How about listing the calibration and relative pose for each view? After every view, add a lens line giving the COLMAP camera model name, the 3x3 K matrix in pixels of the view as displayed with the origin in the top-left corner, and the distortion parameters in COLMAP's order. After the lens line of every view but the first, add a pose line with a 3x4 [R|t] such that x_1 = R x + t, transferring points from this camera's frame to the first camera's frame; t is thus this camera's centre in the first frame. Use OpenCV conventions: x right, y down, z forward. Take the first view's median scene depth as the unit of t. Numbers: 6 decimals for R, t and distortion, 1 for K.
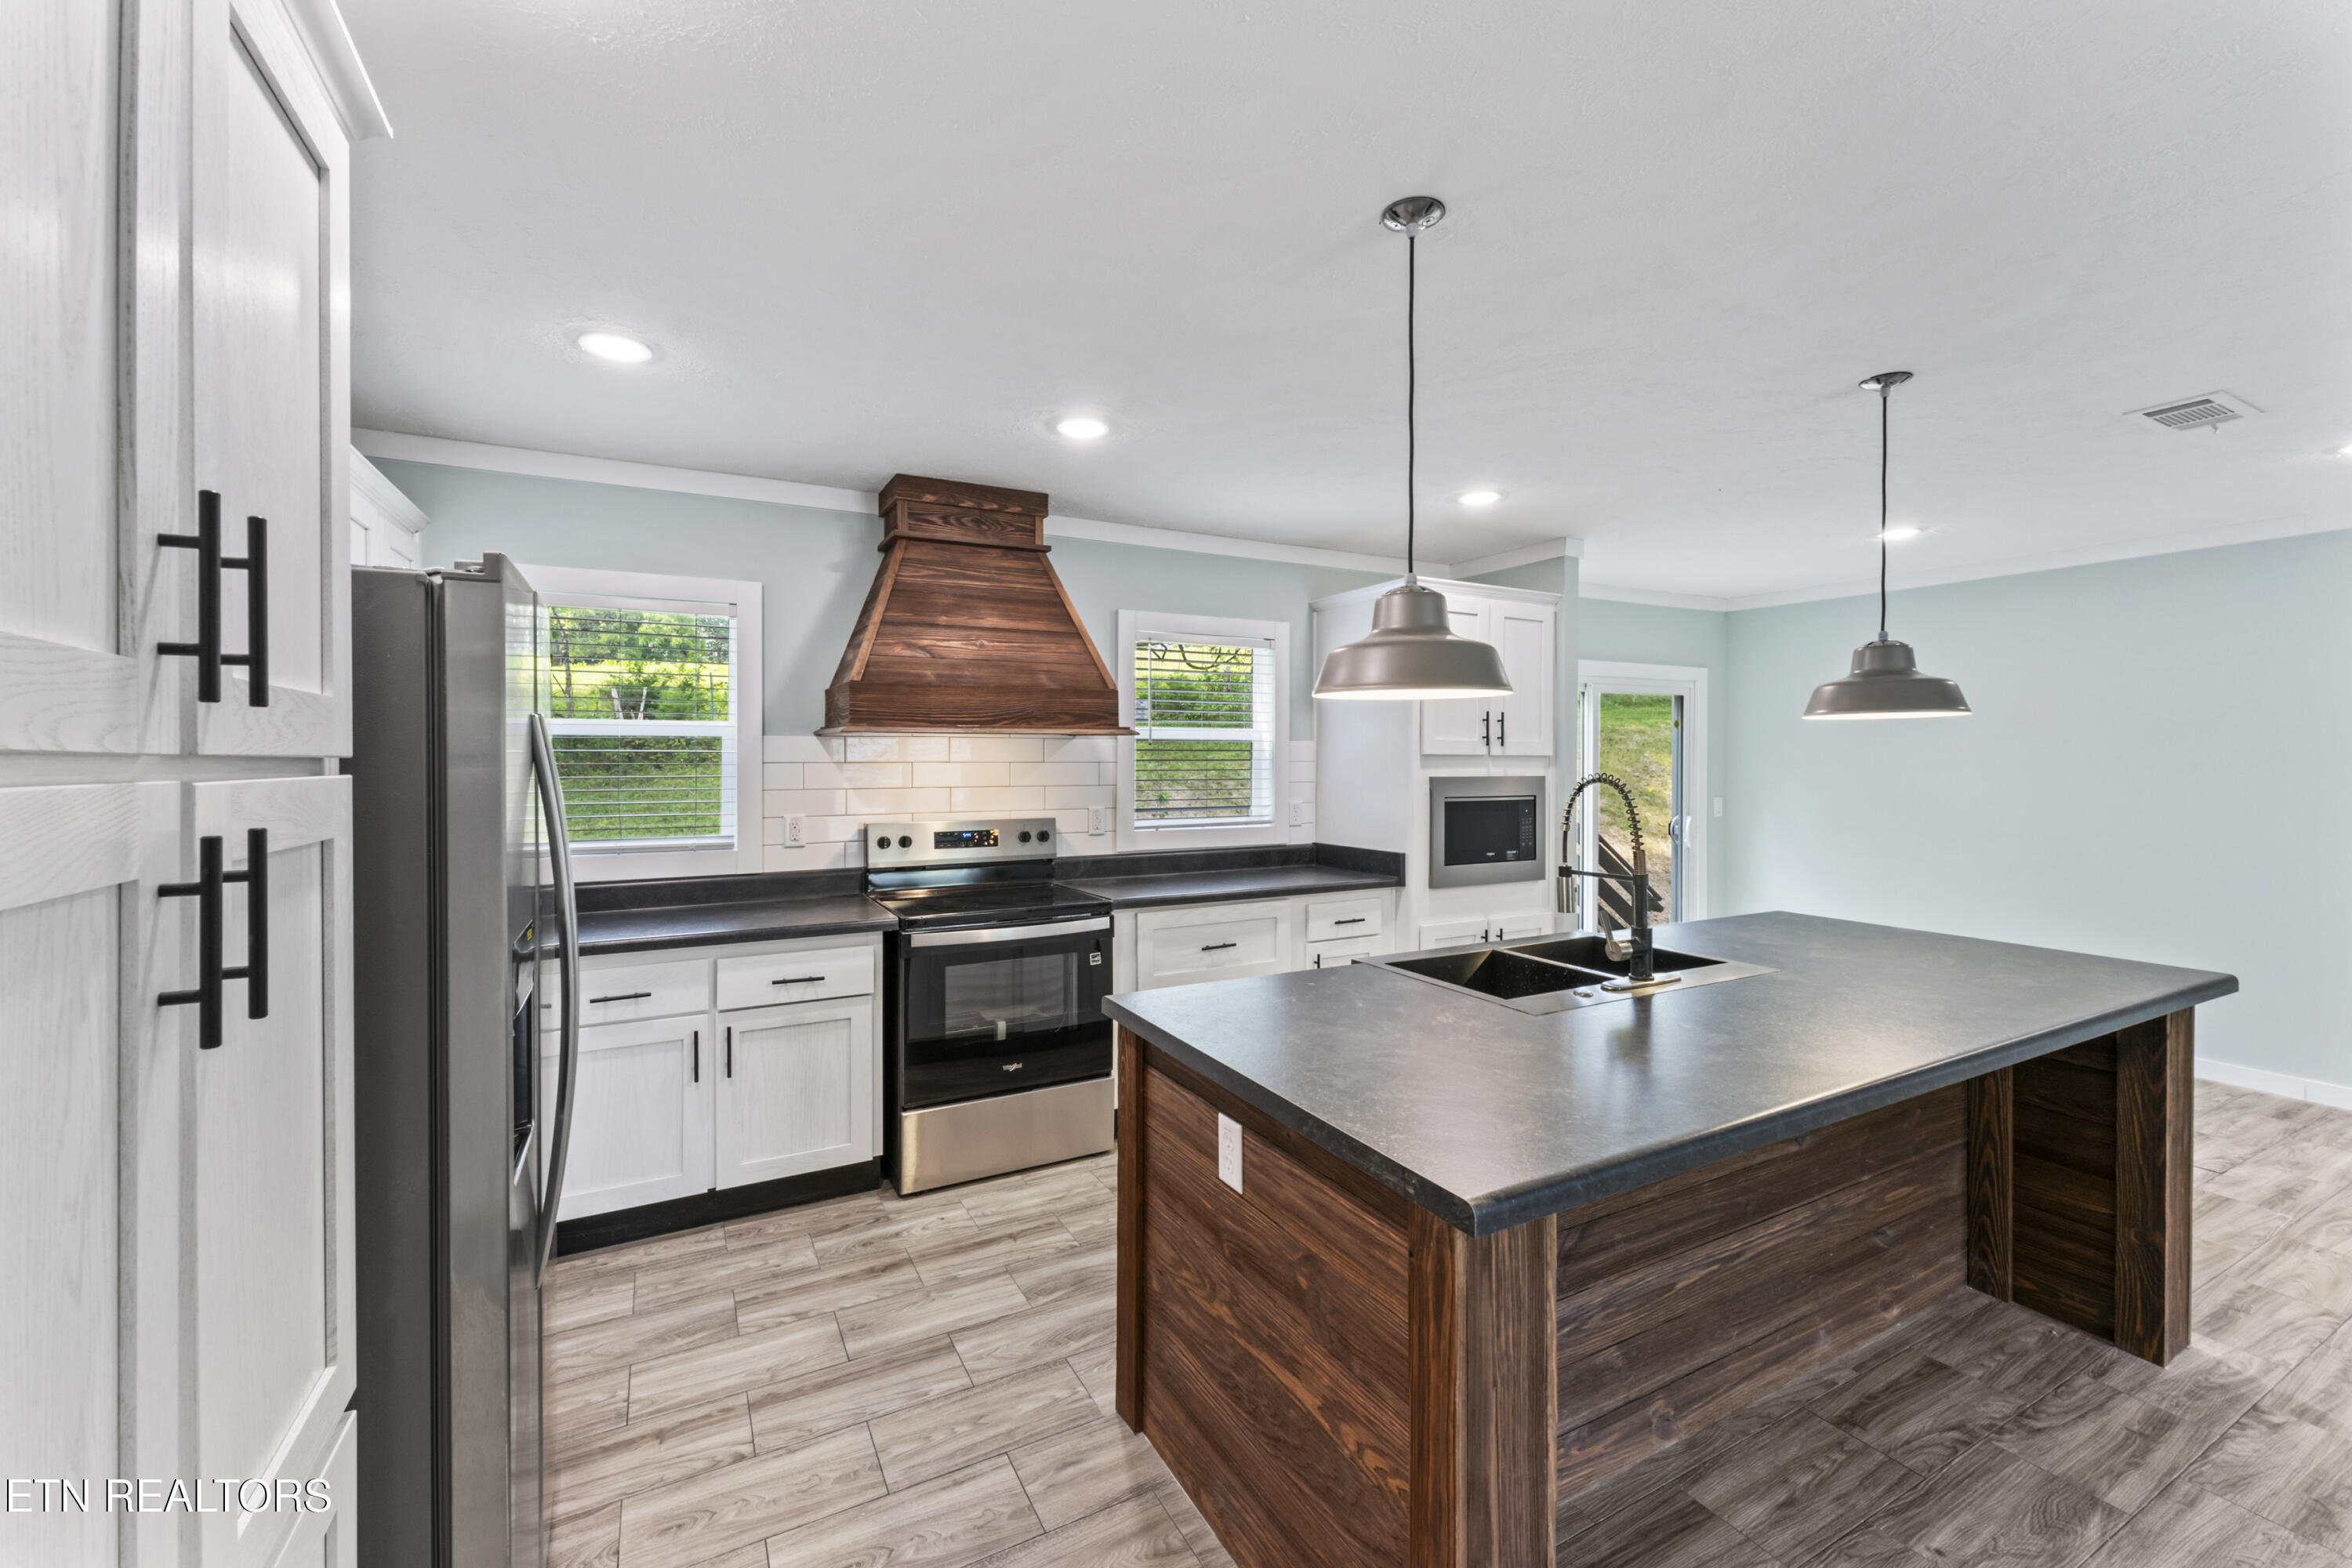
lens RADIAL K [[939.8, 0, 1165.6], [0, 939.8, 782.5], [0, 0, 1]] dist [0.001680, 0.000227]
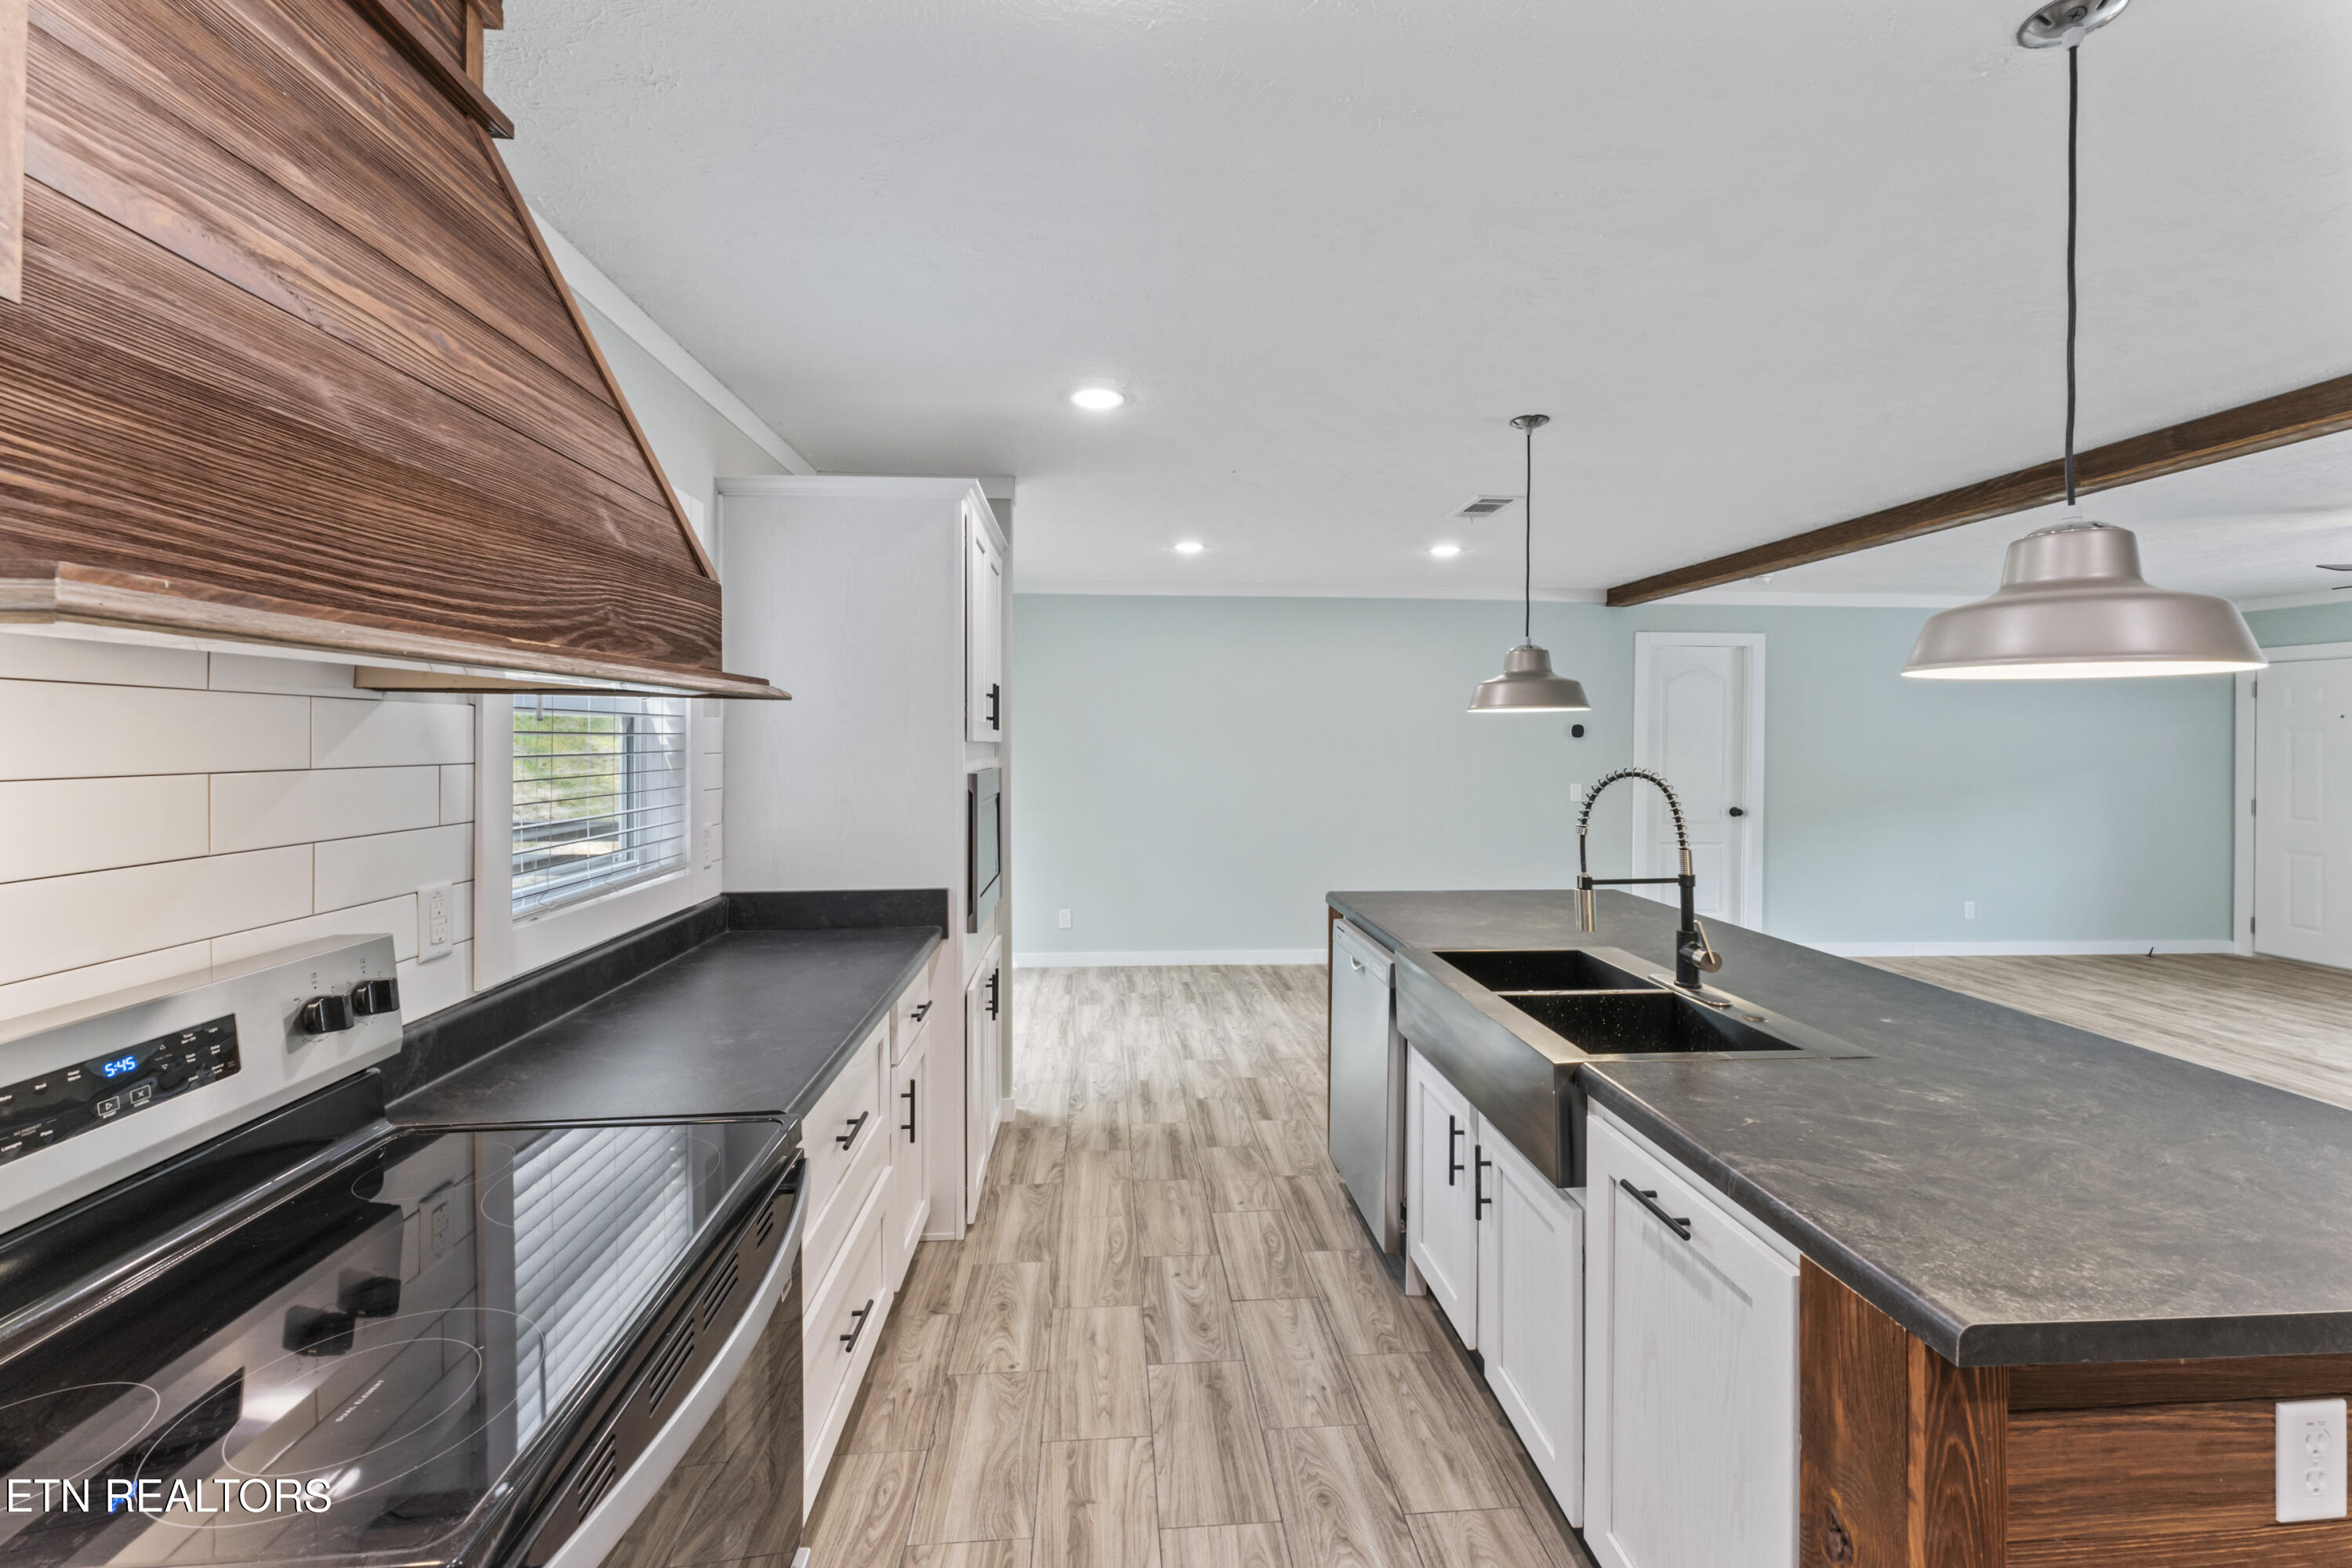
lens RADIAL K [[956.0, 0, 1178.9], [0, 956.0, 744.1], [0, 0, 1]] dist [0.000938, -0.000193]
pose [[0.393982, -0.006435, 0.919095, -0.385814], [0.021298, 0.999771, -0.002130, -0.028514], [-0.918871, 0.020414, 0.394029, 0.733623]]
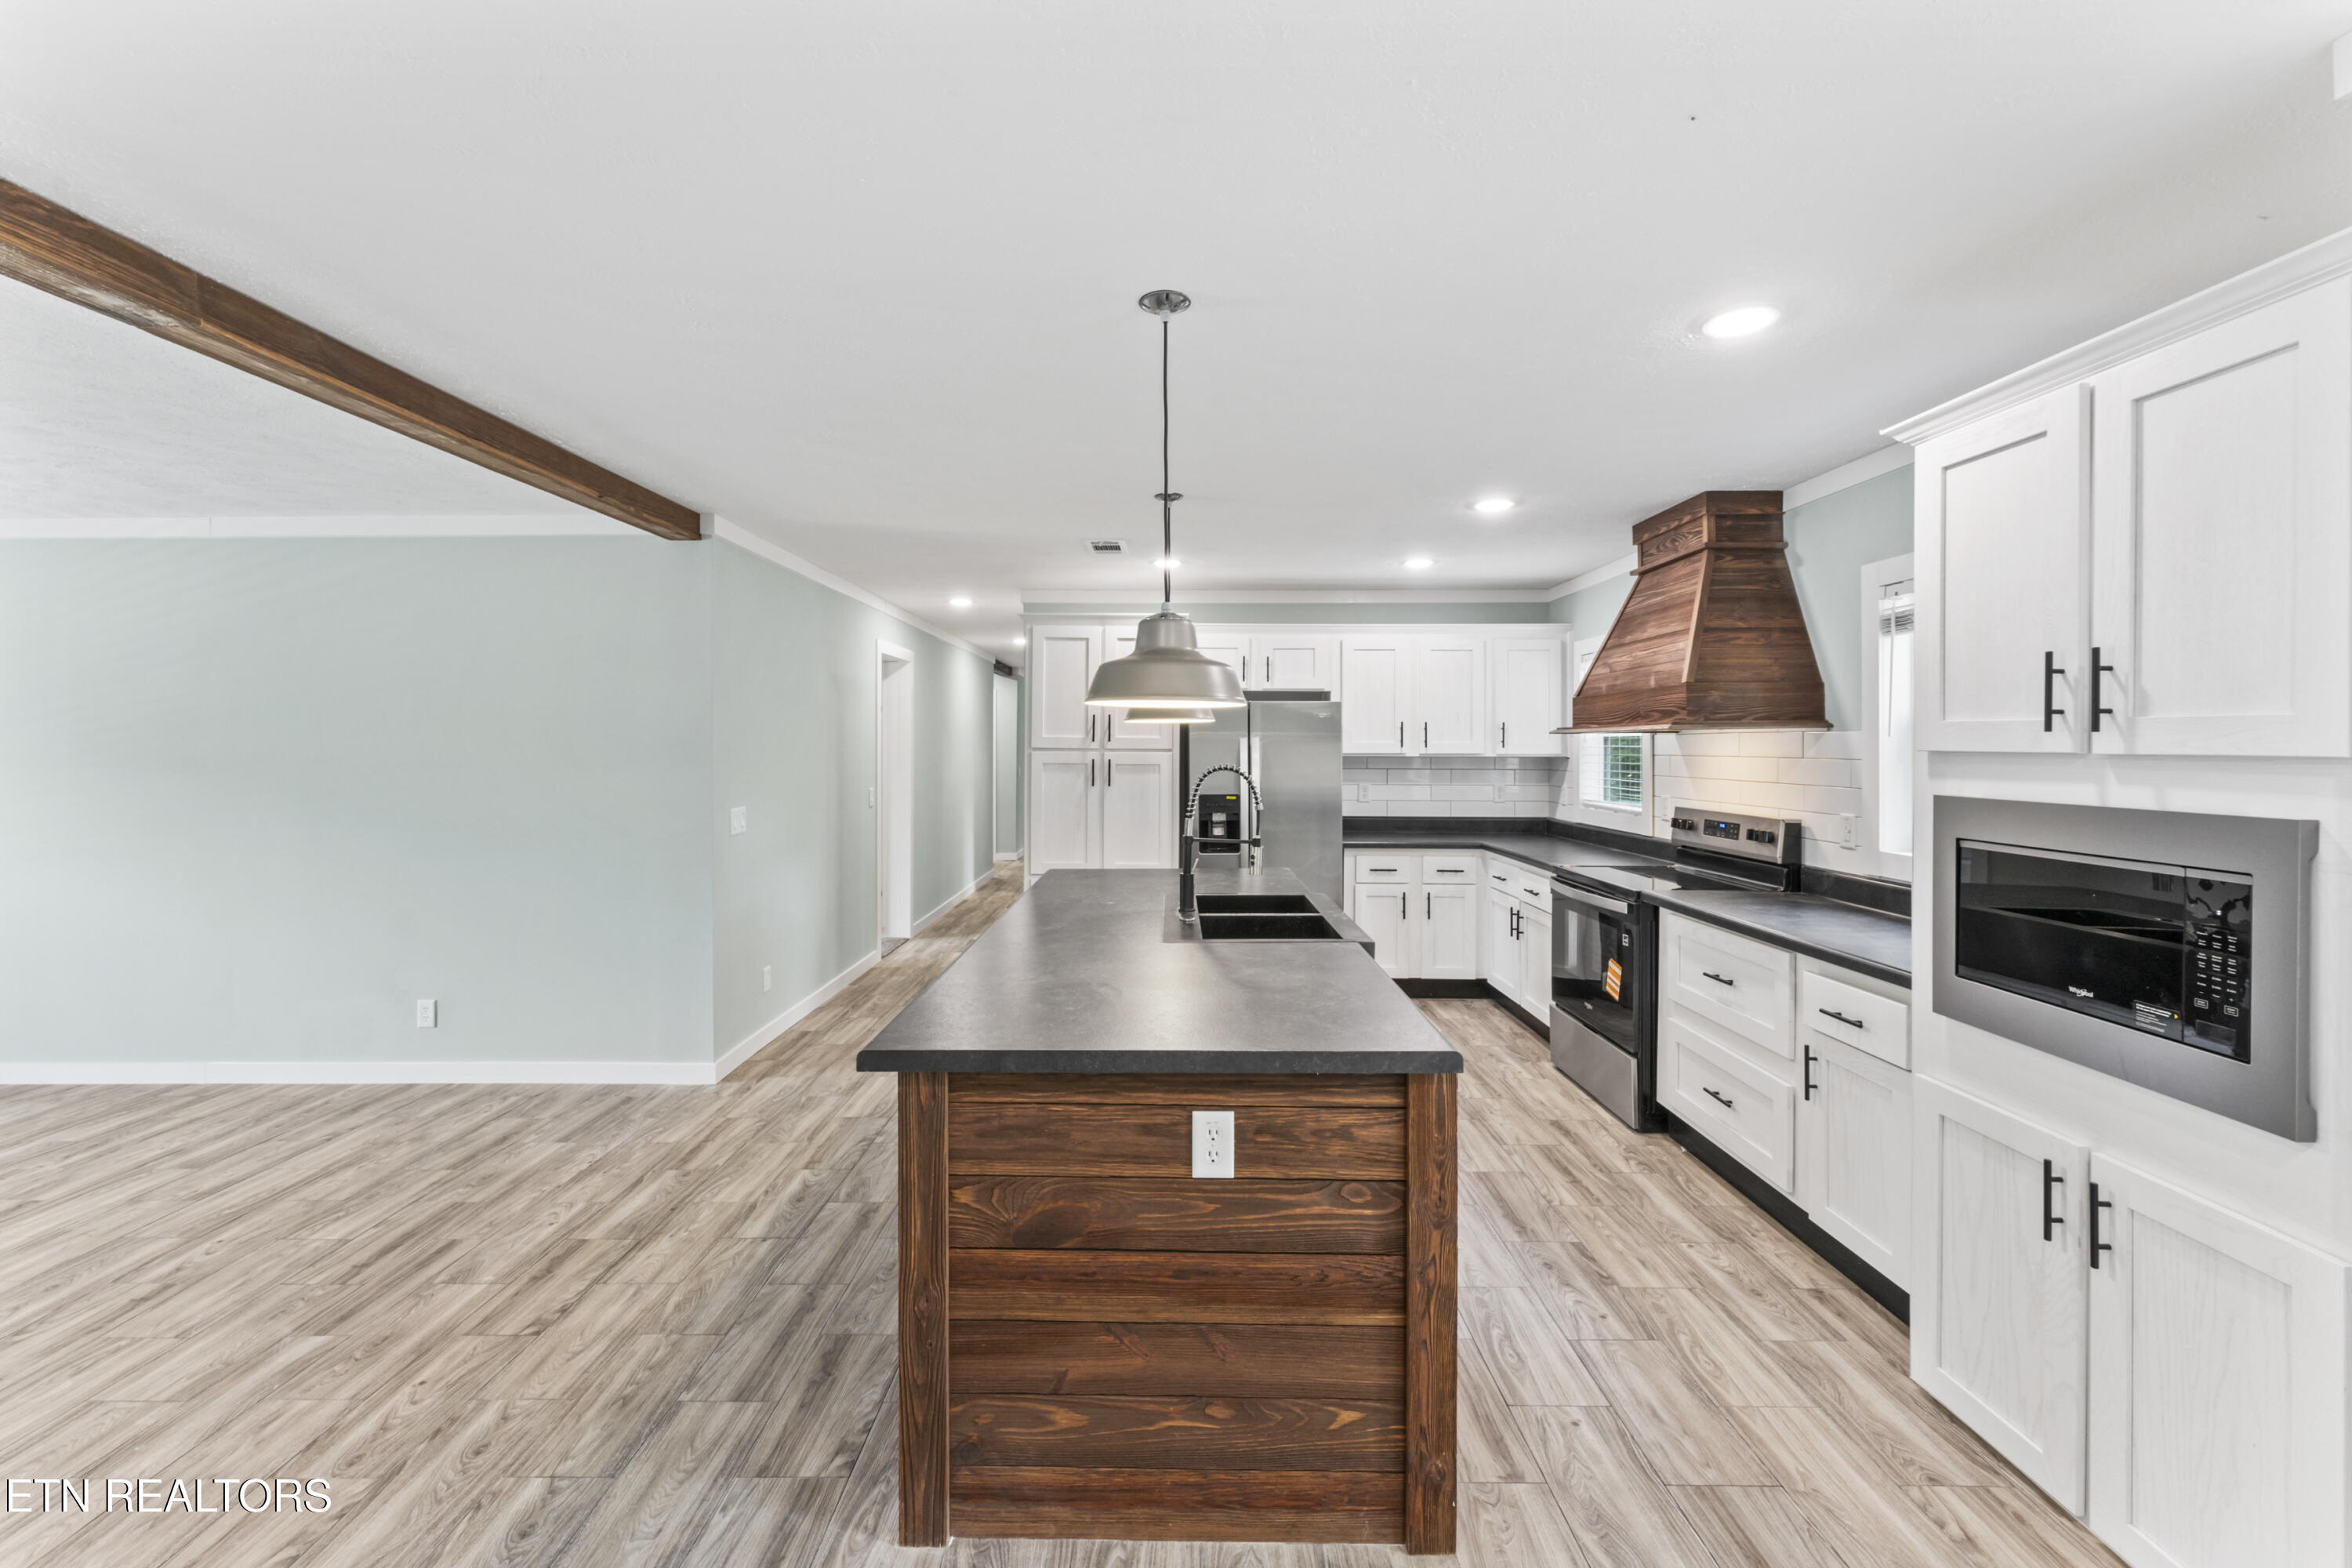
lens RADIAL K [[949.6, 0, 1170.7], [0, 949.6, 746.8], [0, 0, 1]] dist [0.000873, 0.000062]
pose [[-0.471420, -0.000773, -0.881909, 1.190428], [-0.024863, 0.999614, 0.012414, -0.035313], [0.881558, 0.027779, -0.471257, 1.104862]]
